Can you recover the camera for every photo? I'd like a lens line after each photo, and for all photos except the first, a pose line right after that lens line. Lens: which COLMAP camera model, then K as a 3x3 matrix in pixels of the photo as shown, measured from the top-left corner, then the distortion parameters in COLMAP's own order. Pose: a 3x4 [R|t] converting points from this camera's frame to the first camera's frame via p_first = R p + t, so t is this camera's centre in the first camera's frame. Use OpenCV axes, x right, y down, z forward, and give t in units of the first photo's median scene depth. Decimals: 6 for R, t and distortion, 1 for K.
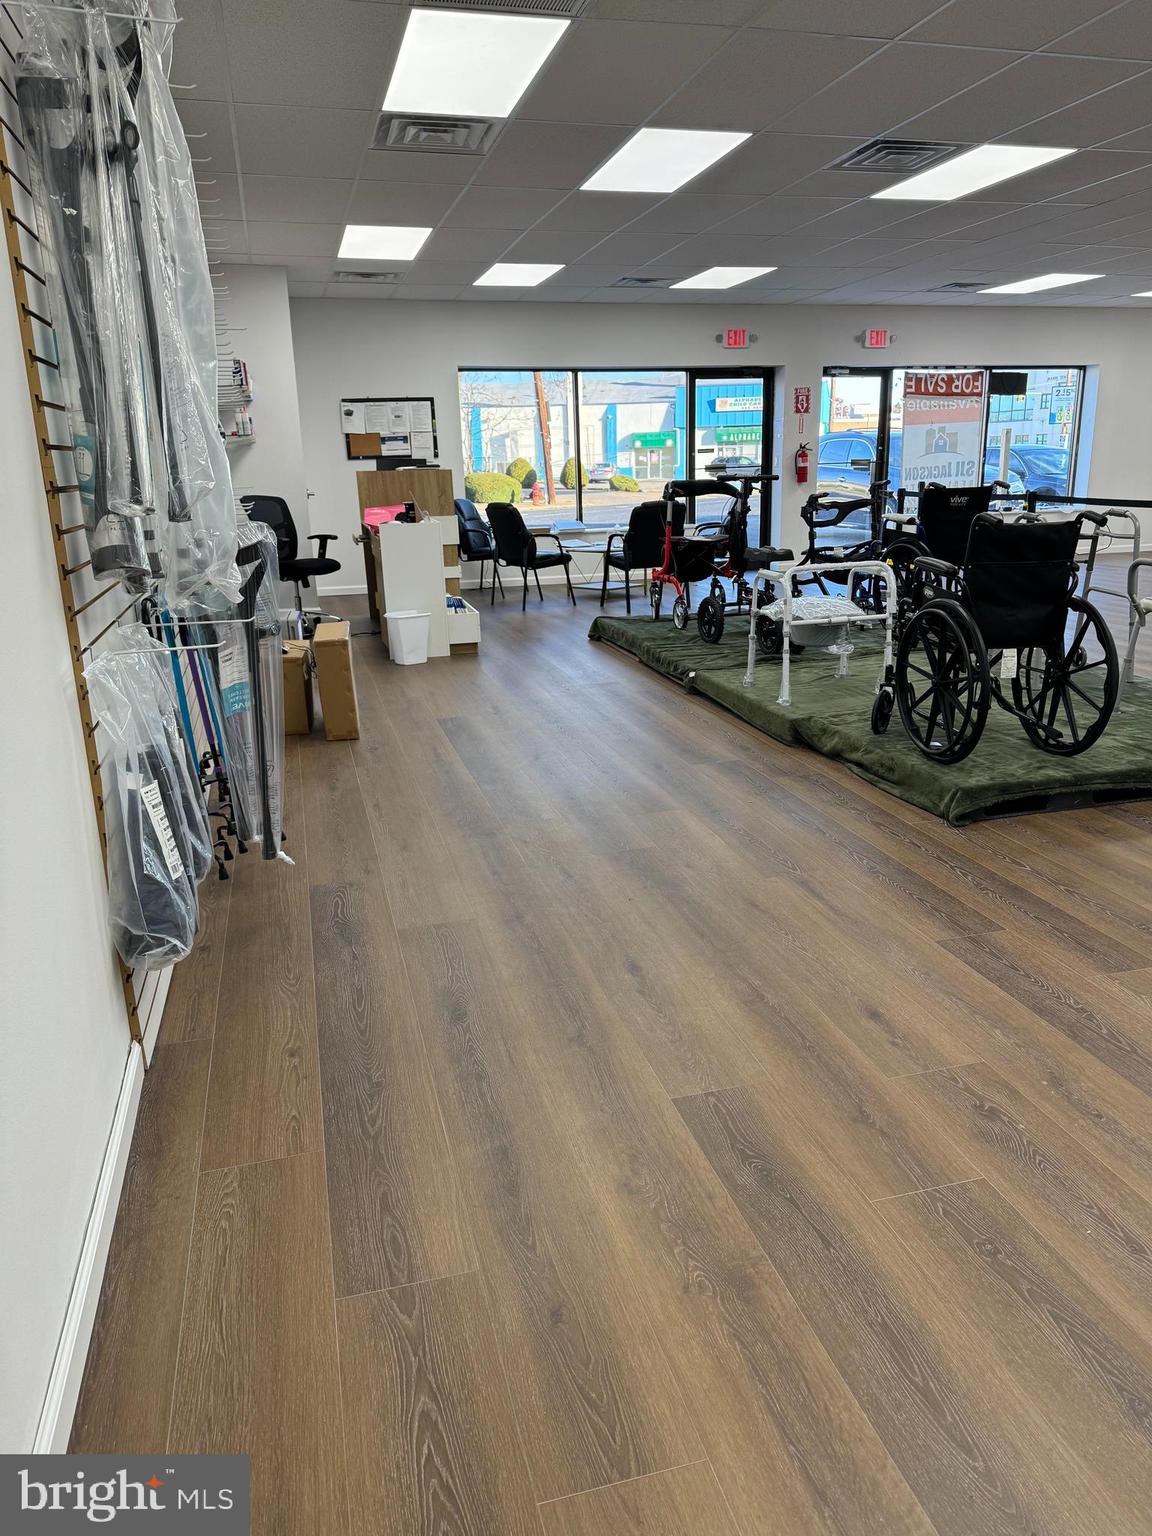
lens RADIAL K [[1063.6, 0, 578.4], [0, 1063.6, 775.1], [0, 0, 1]] dist [0.149442, -0.263275]
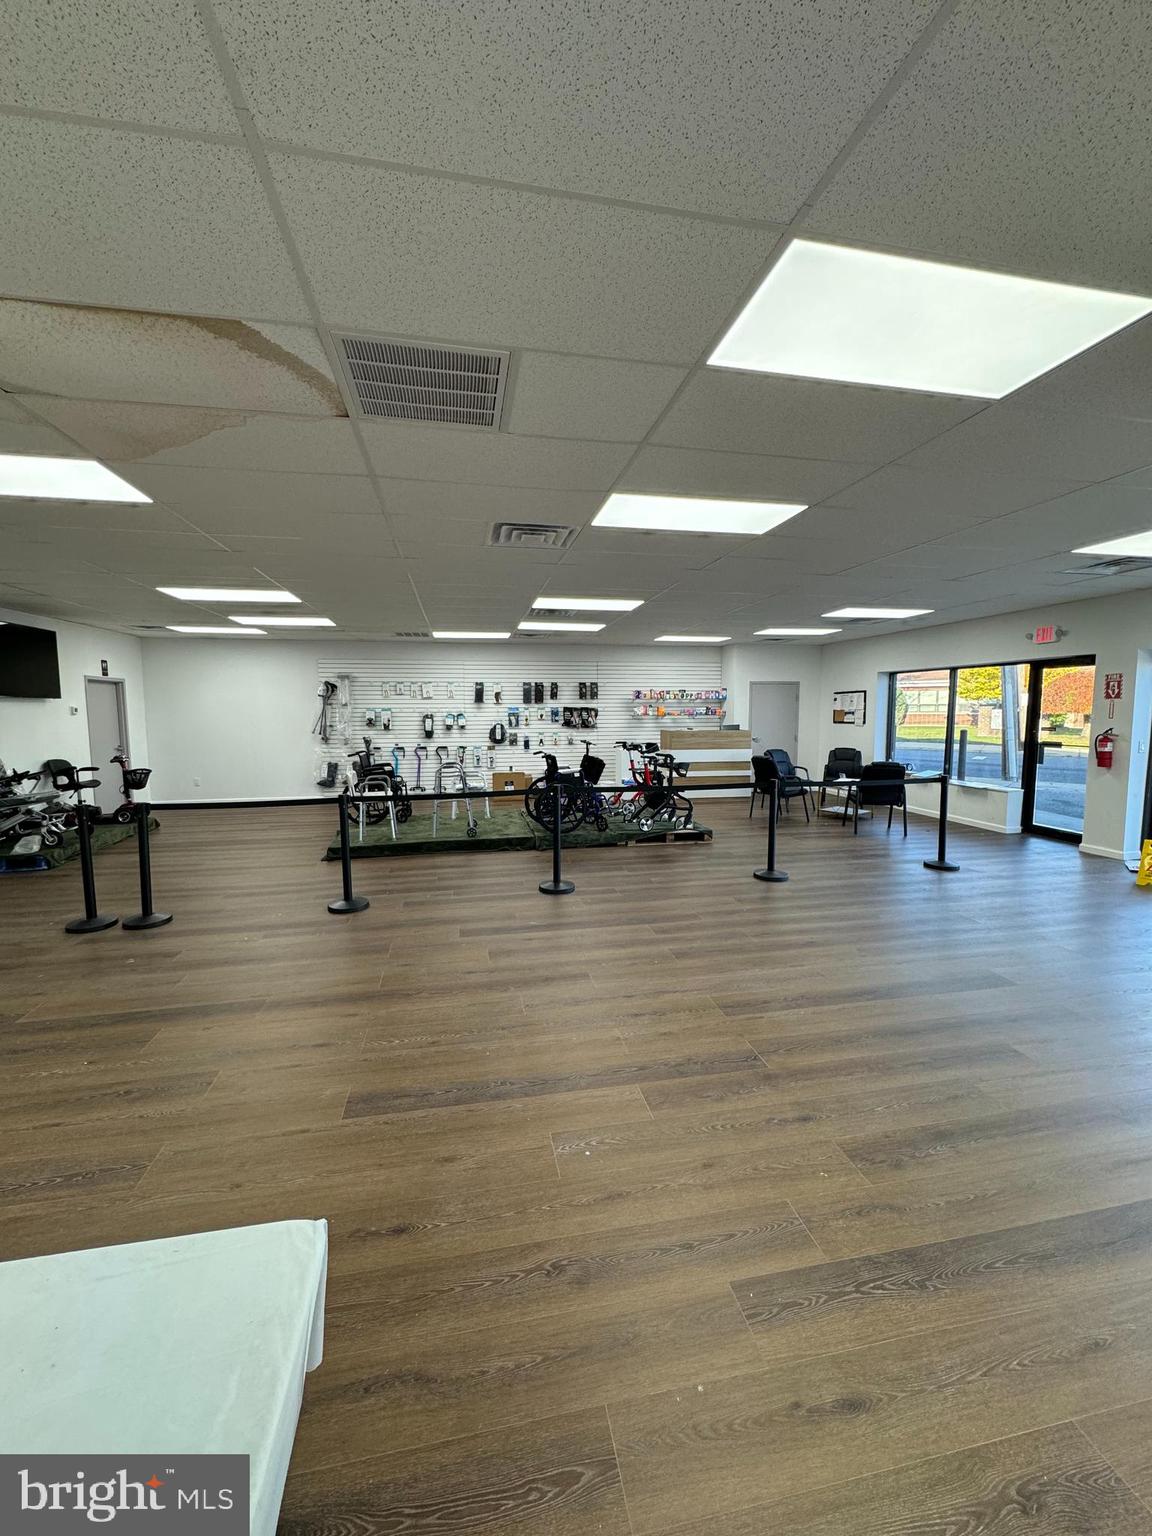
lens RADIAL K [[610.0, 0, 576.3], [0, 610.0, 765.1], [0, 0, 1]] dist [-0.004119, 0.000376]
pose [[-0.071635, 0.113110, -0.990997, 0.849261], [-0.281061, 0.950999, 0.128862, -0.231925], [0.957013, 0.287762, -0.036334, 0.628760]]
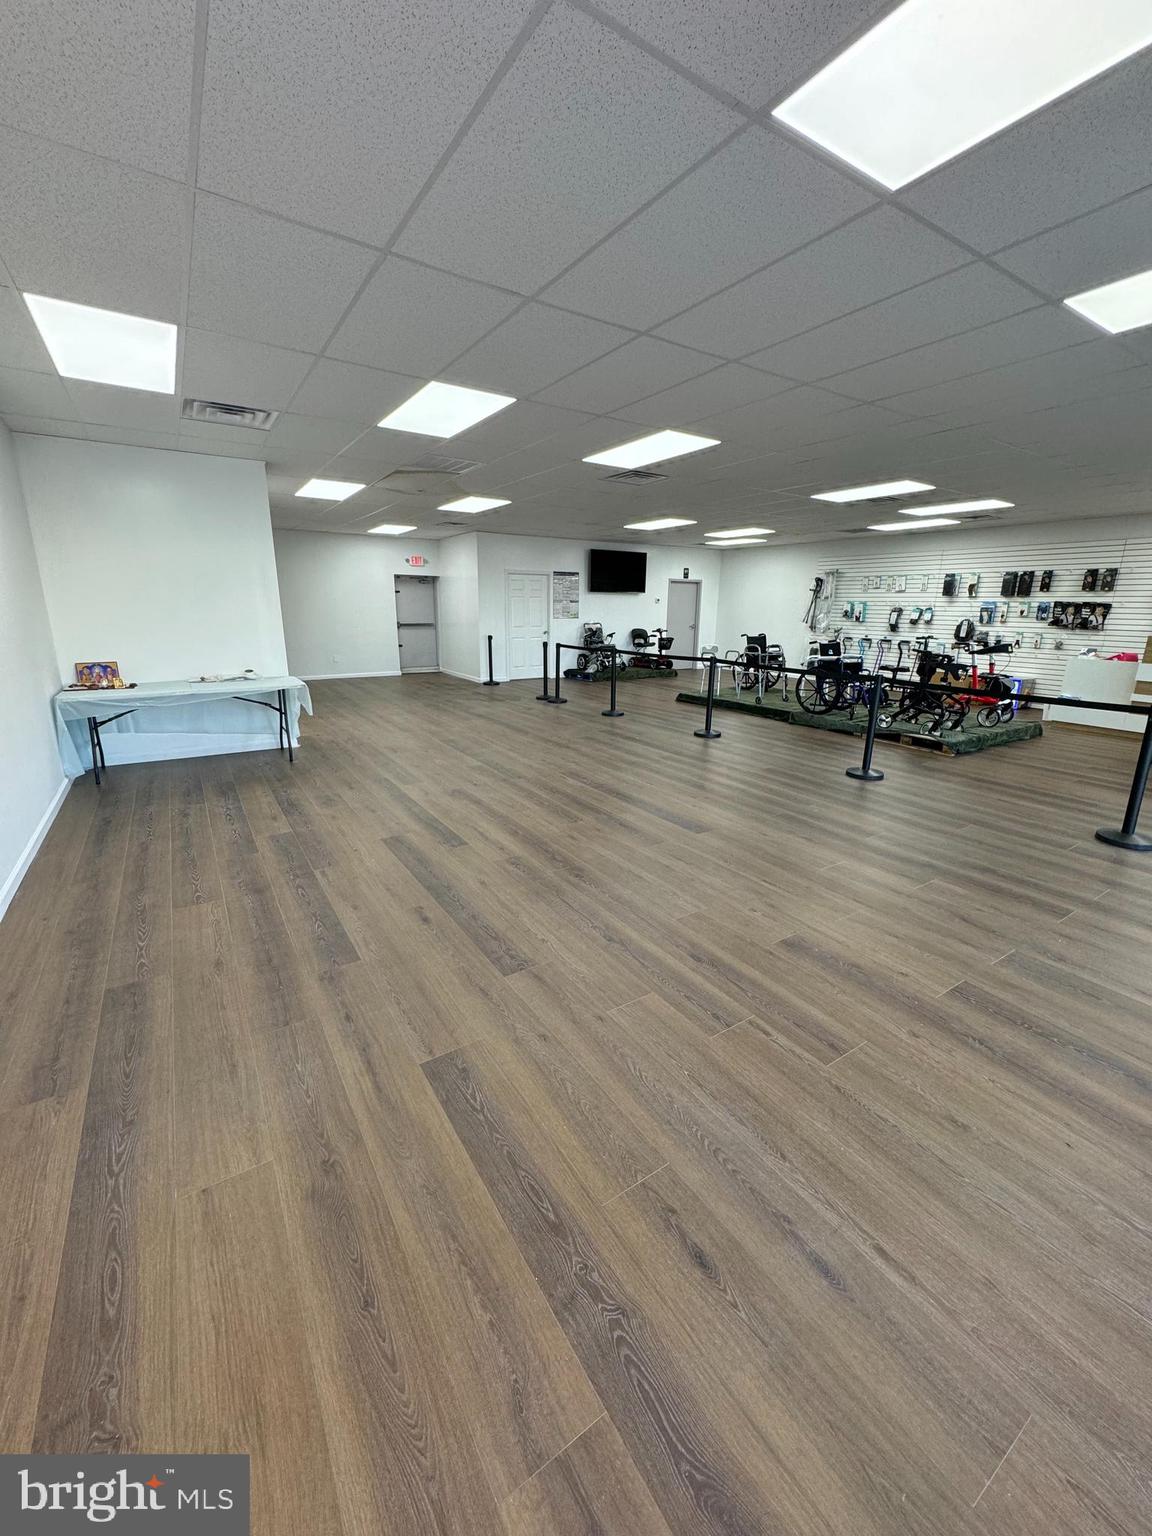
lens RADIAL K [[610.0, 0, 576.3], [0, 610.0, 765.1], [0, 0, 1]] dist [-0.004119, 0.000376]
pose [[-0.951251, 0.087822, -0.295650, 0.706922], [-0.081010, 0.853796, 0.514267, -0.370611], [0.297588, 0.513148, -0.805059, 1.133664]]
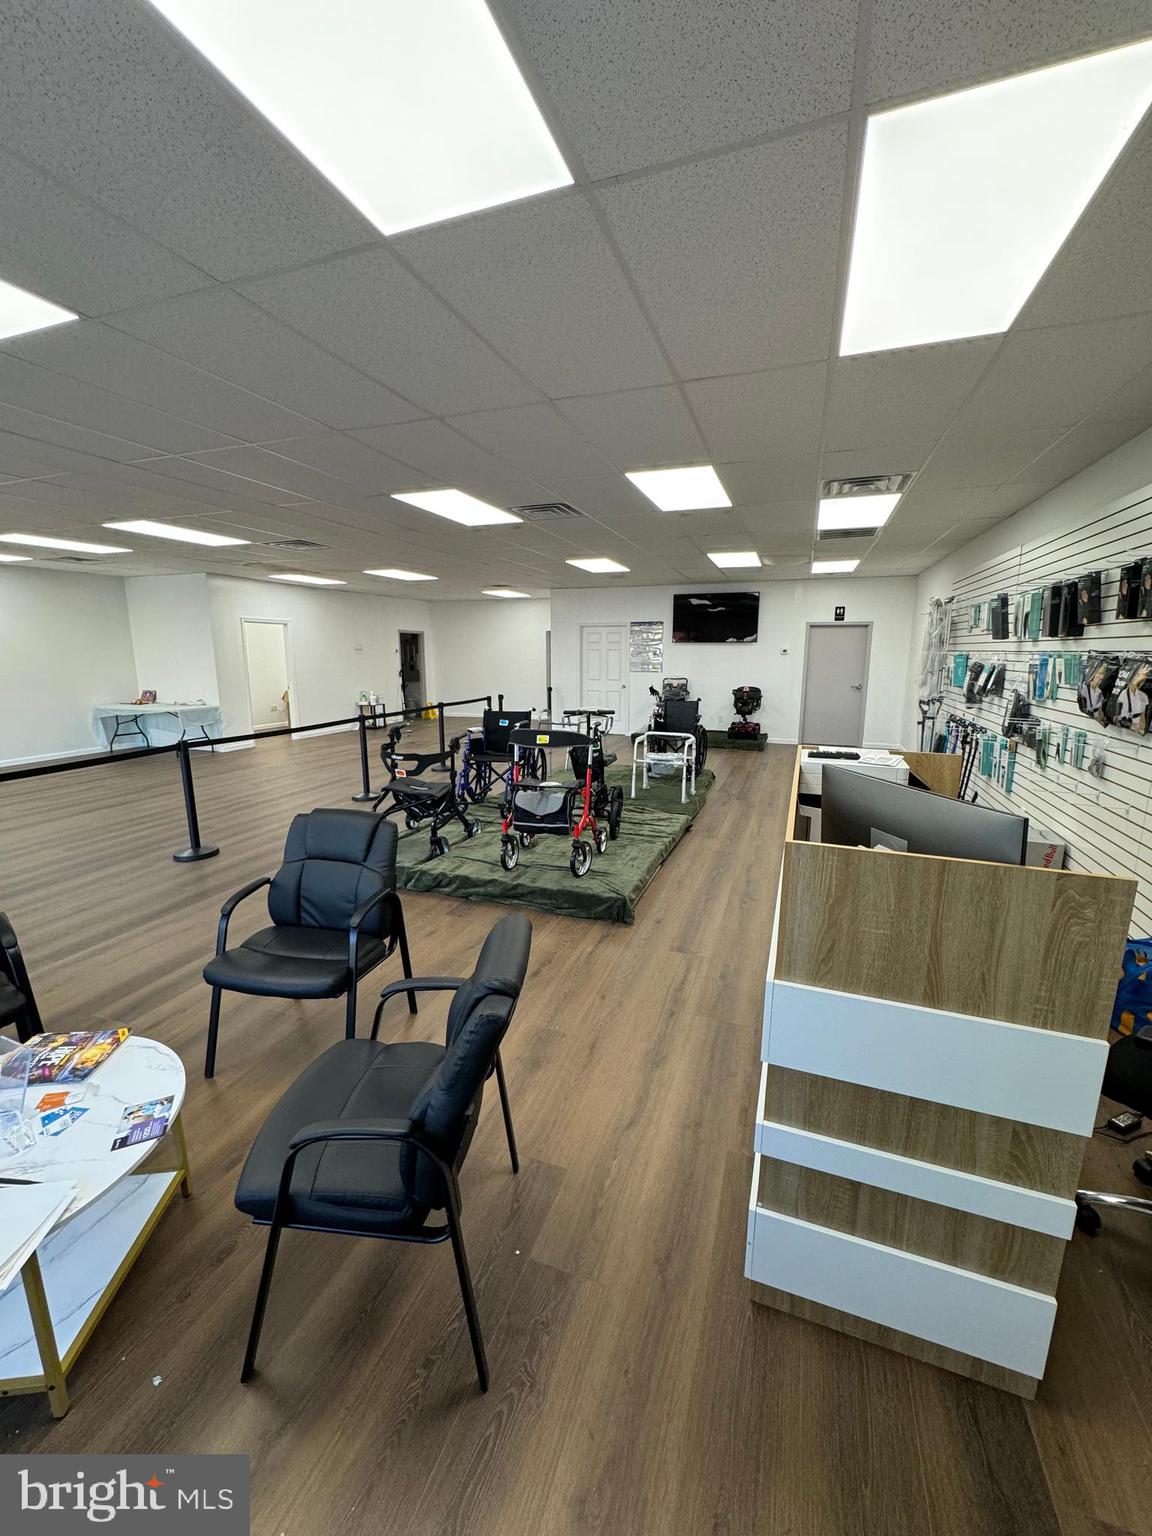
lens RADIAL K [[610.0, 0, 576.3], [0, 610.0, 765.1], [0, 0, 1]] dist [-0.004119, 0.000376]
pose [[-0.815706, -0.088643, 0.571634, -0.153387], [0.176473, 0.902950, 0.391841, -0.294860], [-0.550891, 0.420505, -0.720898, 0.927138]]
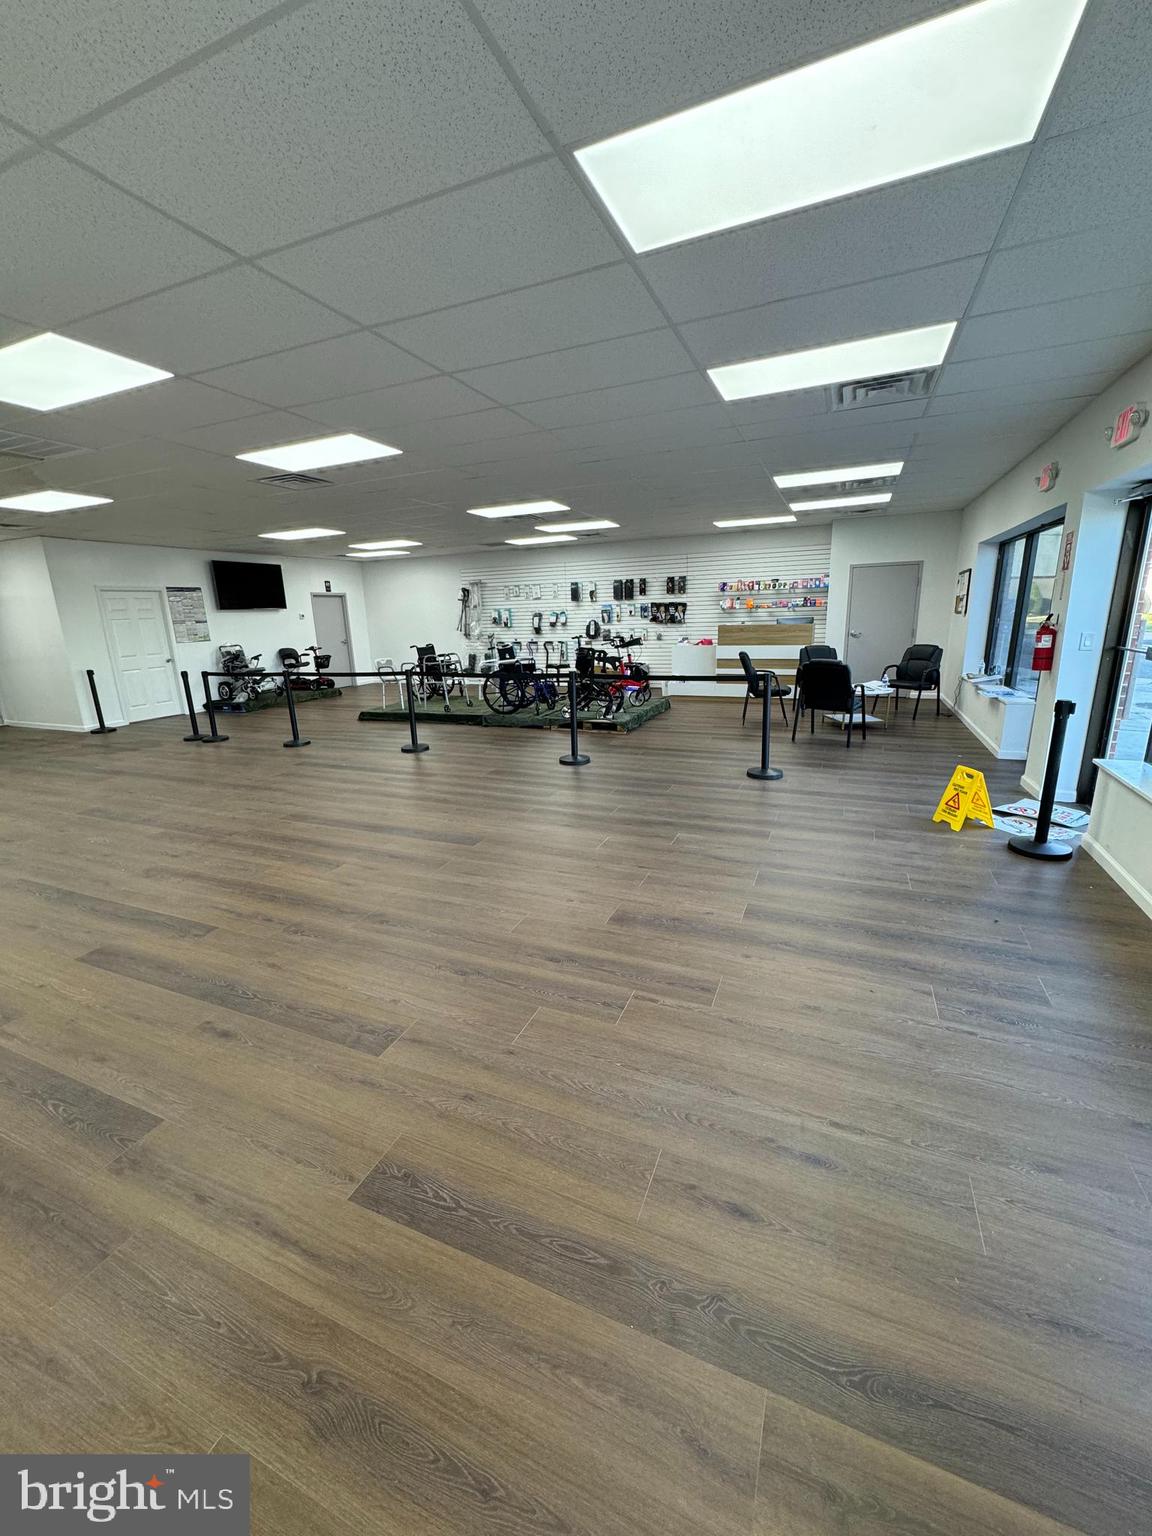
lens RADIAL K [[610.0, 0, 576.3], [0, 610.0, 765.1], [0, 0, 1]] dist [-0.004119, 0.000376]
pose [[-0.617770, 0.230809, -0.751723, 0.758332], [-0.182354, 0.887847, 0.422463, -0.359636], [0.764923, 0.398064, -0.506396, 1.091823]]
